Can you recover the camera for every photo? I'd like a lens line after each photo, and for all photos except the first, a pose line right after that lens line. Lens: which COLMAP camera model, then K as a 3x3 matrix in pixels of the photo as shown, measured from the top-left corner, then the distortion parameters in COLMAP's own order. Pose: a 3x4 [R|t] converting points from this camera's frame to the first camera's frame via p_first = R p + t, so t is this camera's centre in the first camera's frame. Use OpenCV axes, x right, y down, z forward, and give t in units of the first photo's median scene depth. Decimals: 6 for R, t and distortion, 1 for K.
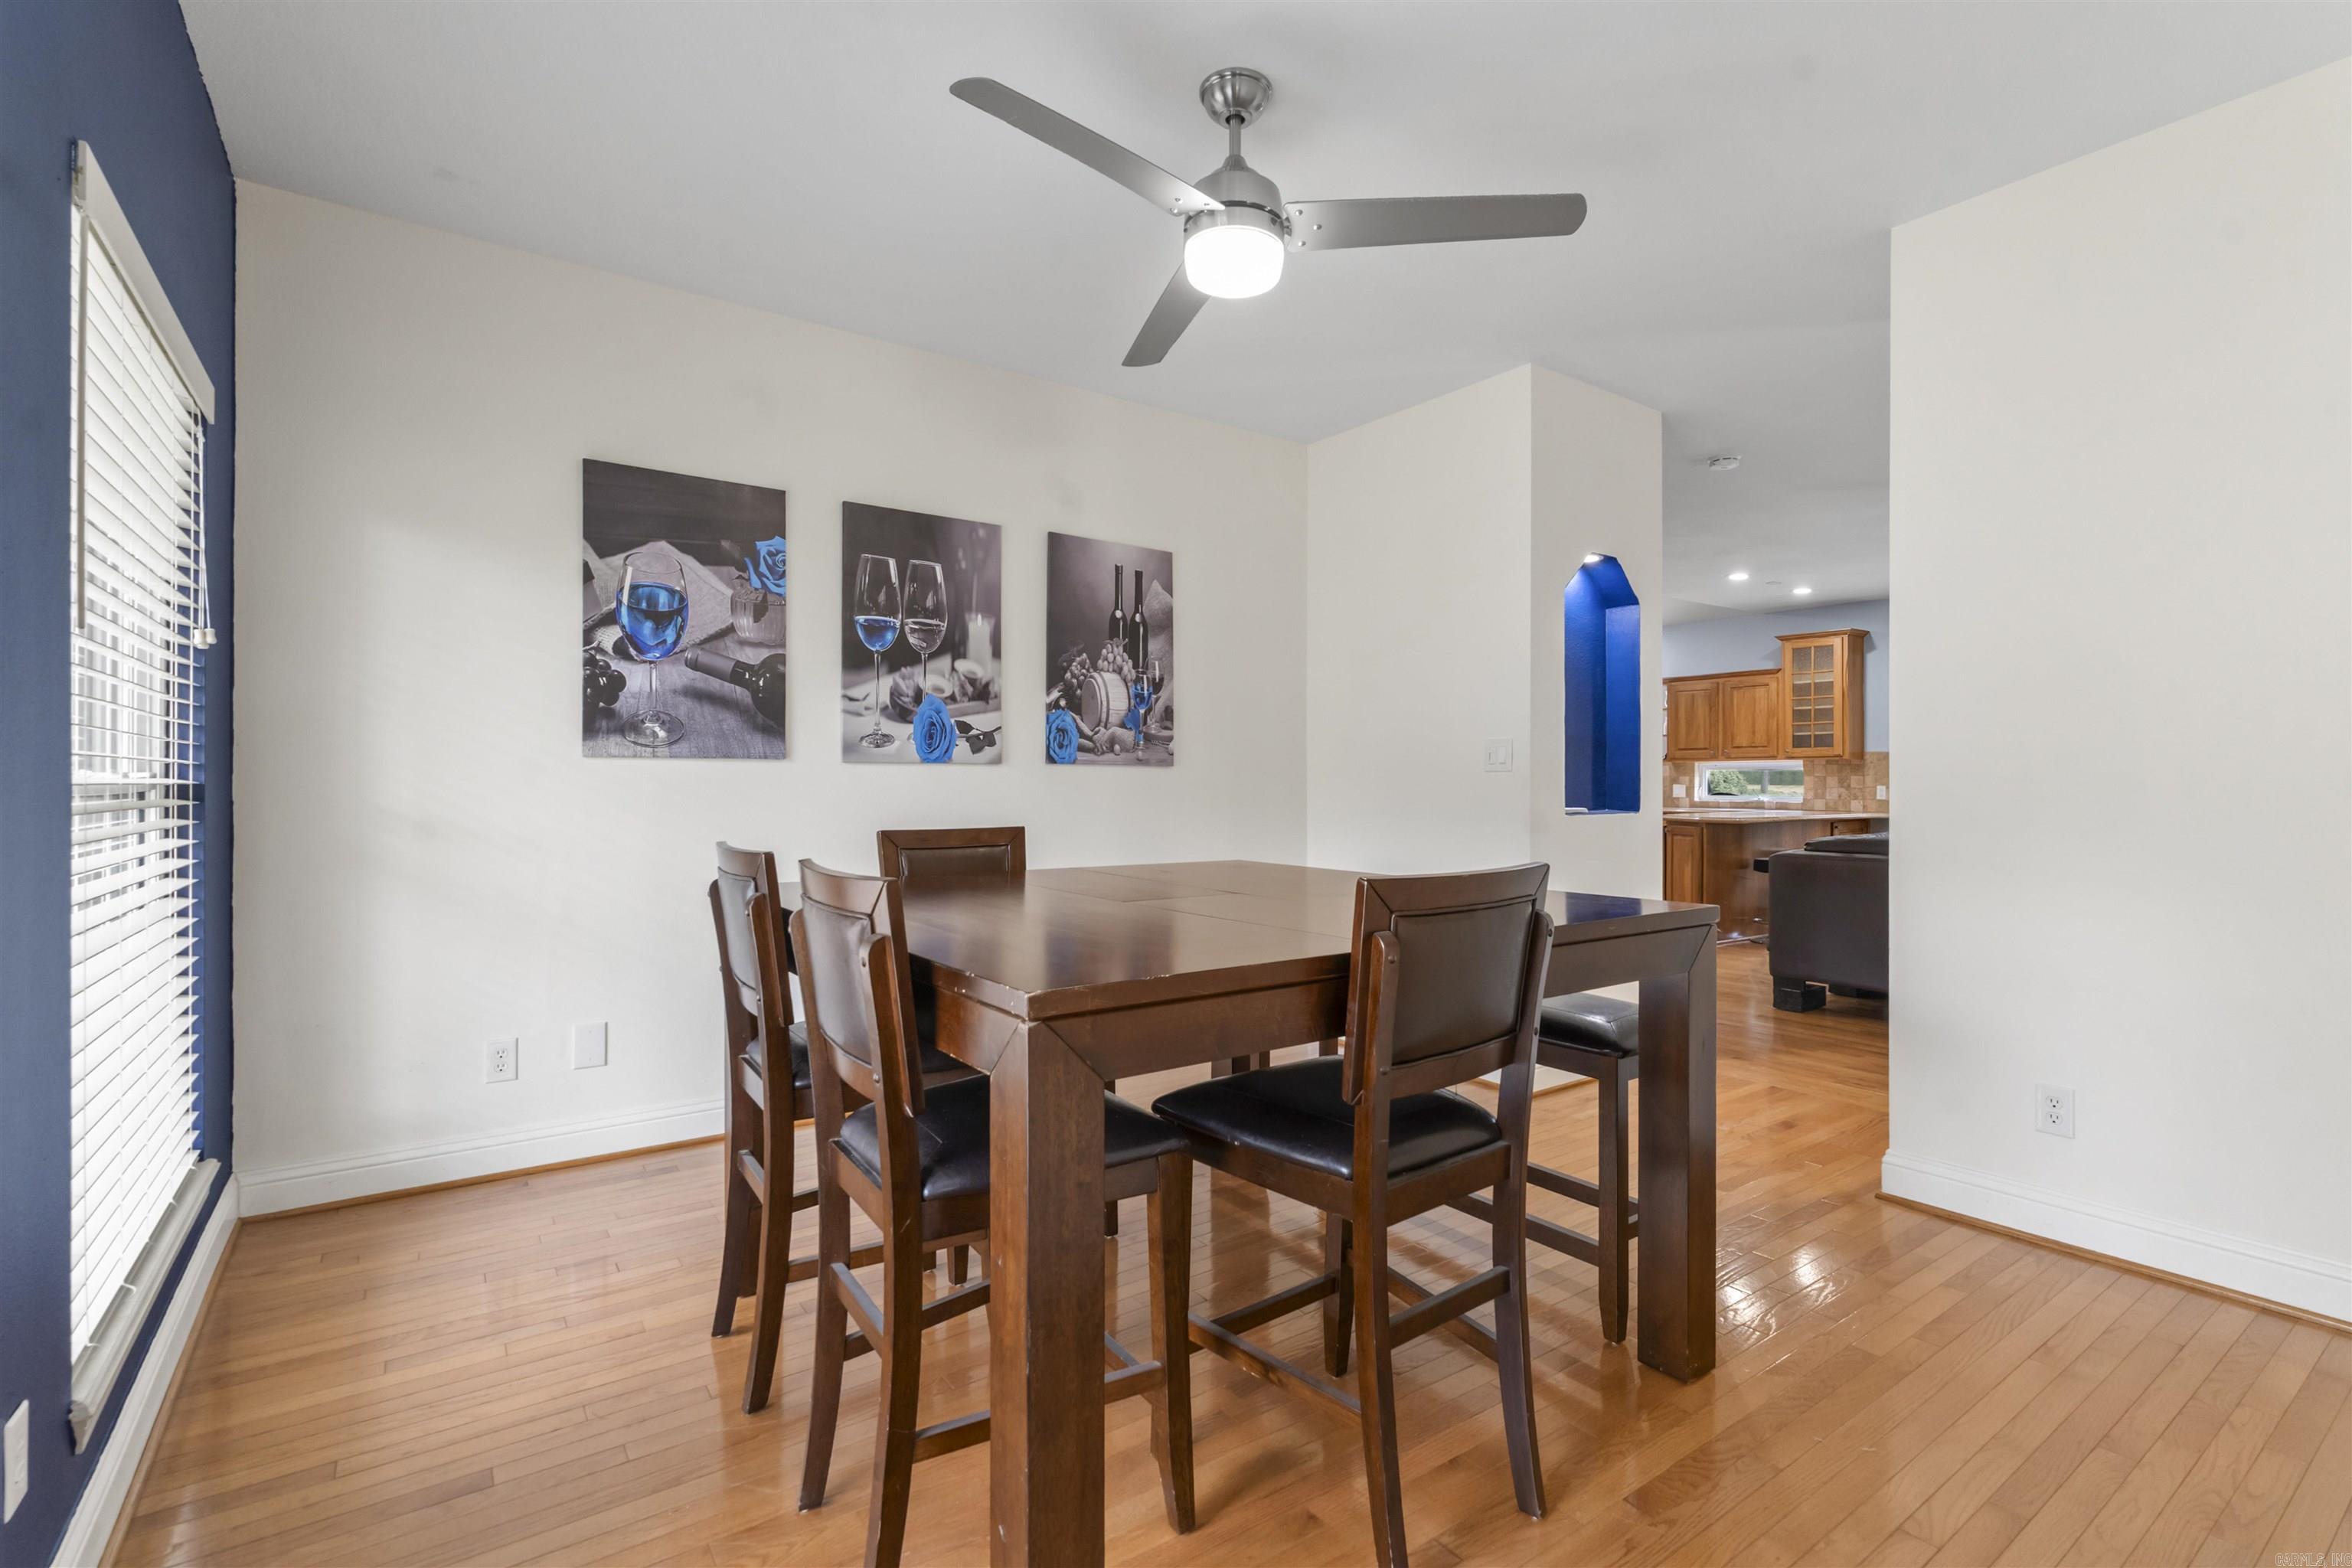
lens RADIAL K [[1084.5, 0, 1177.2], [0, 1084.5, 786.8], [0, 0, 1]] dist [-0.002305, -0.000777]
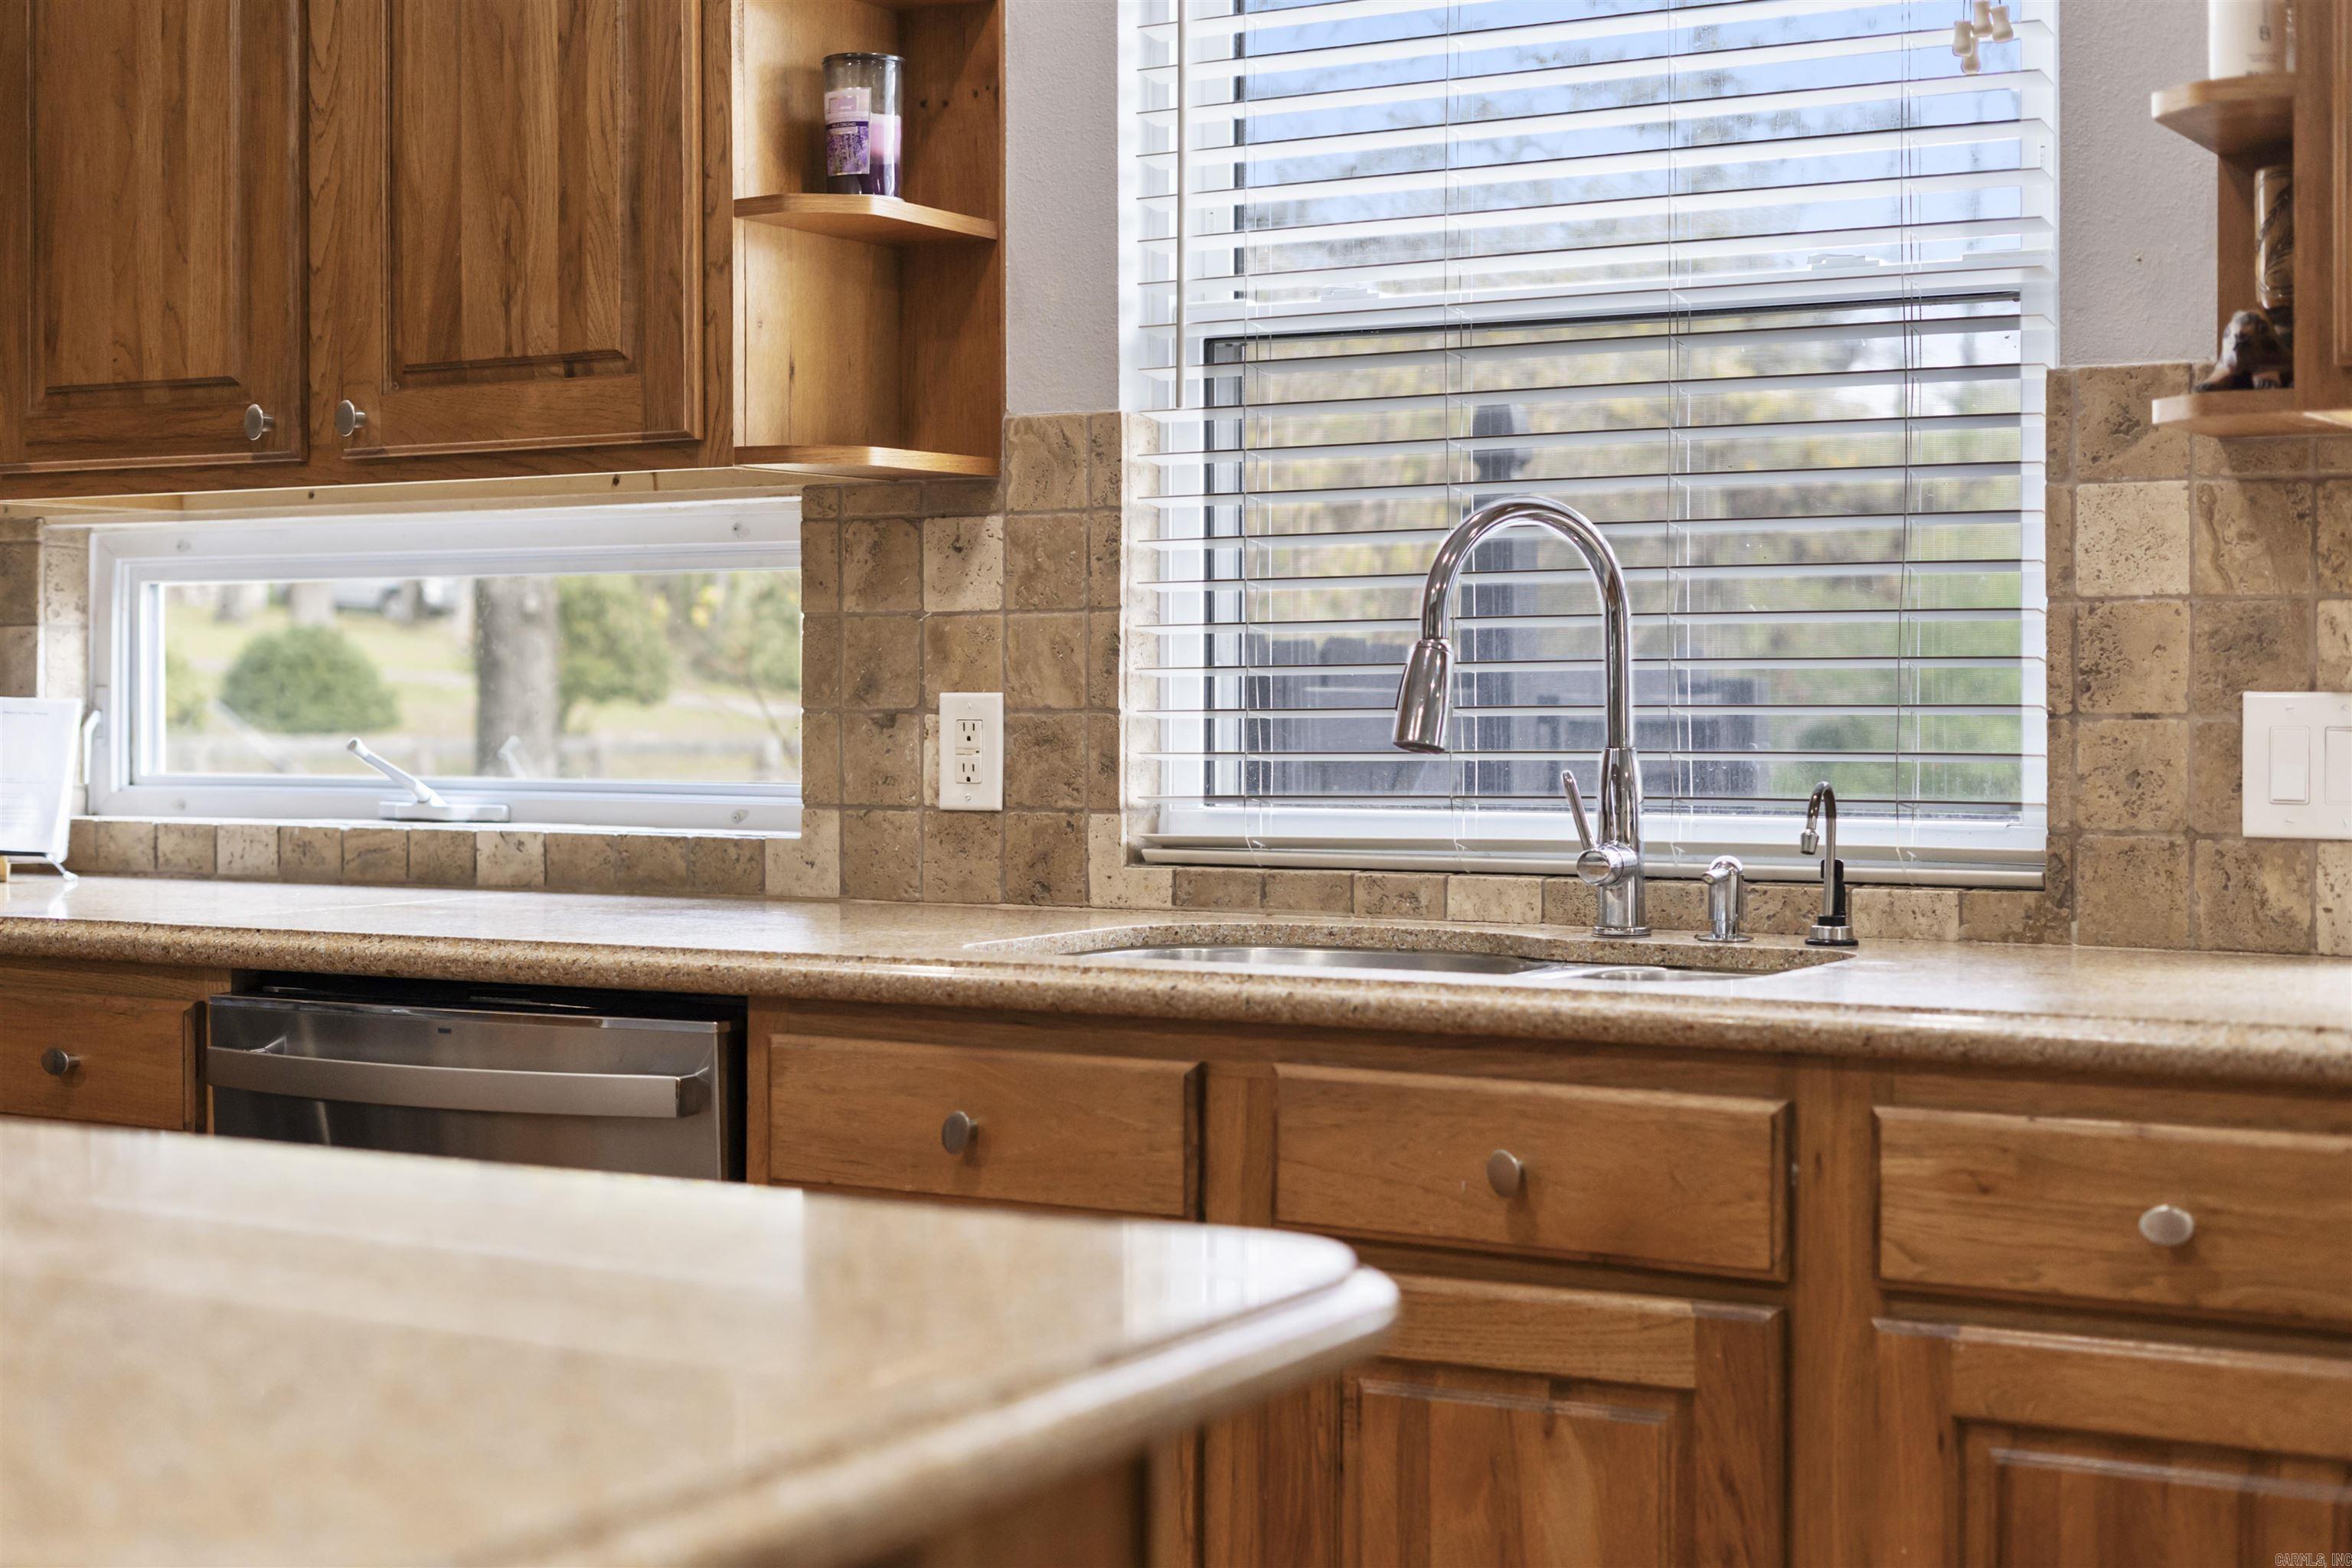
lens RADIAL K [[3488.7, 0, 1163.8], [0, 3488.7, 766.7], [0, 0, 1]] dist [-0.016845, 0.000000]
pose [[0.908108, -0.012950, 0.418536, 0.290371], [0.003662, 0.999729, 0.022988, -0.003379], [-0.418720, -0.019343, 0.907909, 0.872672]]
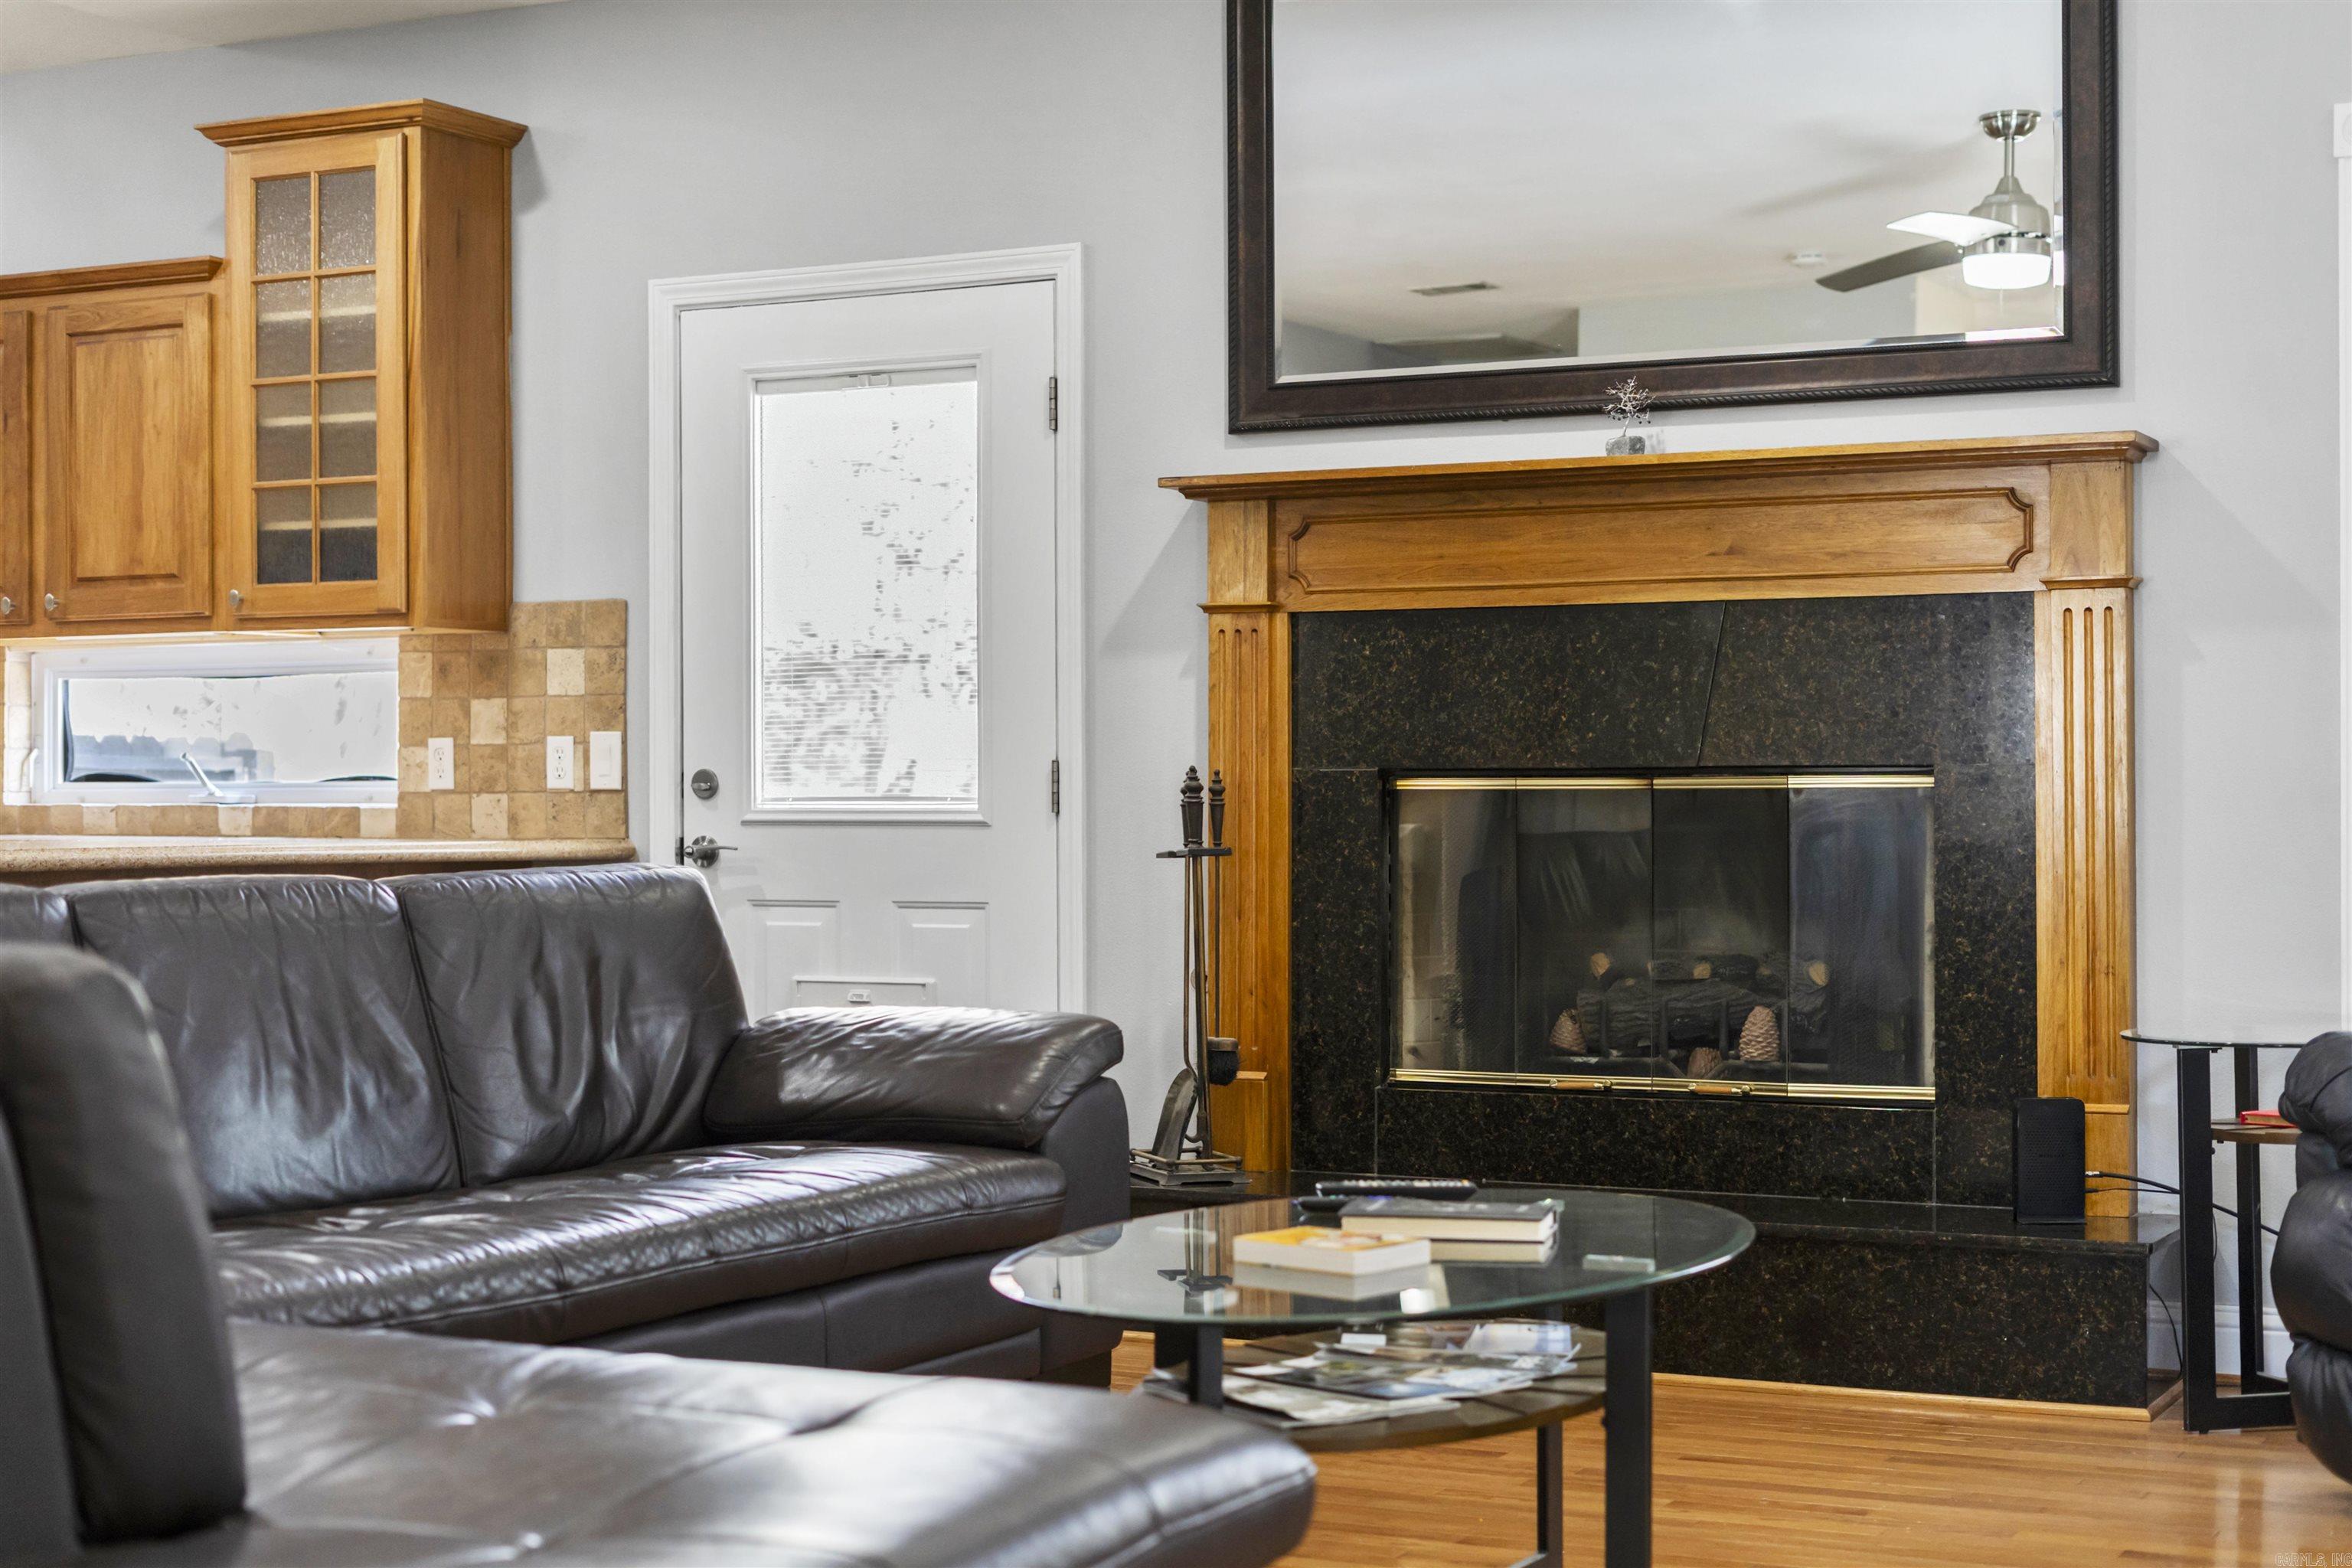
lens RADIAL K [[3488.7, 0, 1189.9], [0, 3488.7, 806.6], [0, 0, 1]] dist [-0.016845, 0.000000]
pose [[0.885061, -0.002193, 0.465471, 0.383304], [0.001897, 0.999998, 0.001104, 0.014255], [-0.465472, -0.000094, 0.885063, 0.198733]]
